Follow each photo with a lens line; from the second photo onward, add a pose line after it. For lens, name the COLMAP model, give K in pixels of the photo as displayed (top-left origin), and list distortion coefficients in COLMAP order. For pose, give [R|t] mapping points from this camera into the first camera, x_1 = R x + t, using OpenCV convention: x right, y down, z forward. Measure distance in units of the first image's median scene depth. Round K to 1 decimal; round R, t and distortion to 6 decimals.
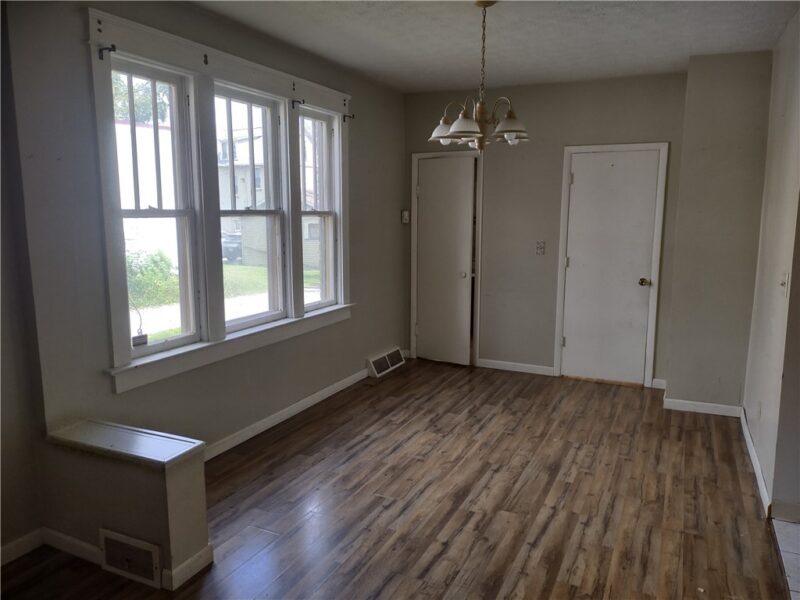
lens RADIAL K [[604.2, 0, 401.0], [0, 604.2, 300.2], [0, 0, 1]] dist [0.057541, 0.000860]
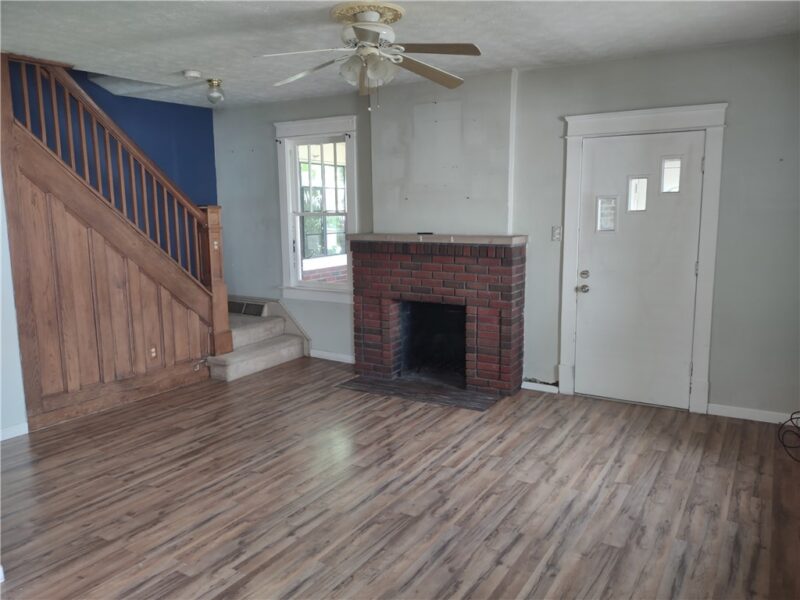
lens RADIAL K [[604.2, 0, 399.5], [0, 604.2, 300.3], [0, 0, 1]] dist [0.057541, 0.000860]
pose [[-0.995856, -0.027274, 0.086756, 0.152072], [-0.000437, 0.955391, 0.295343, -0.243623], [-0.090941, 0.294082, -0.951444, 1.777615]]
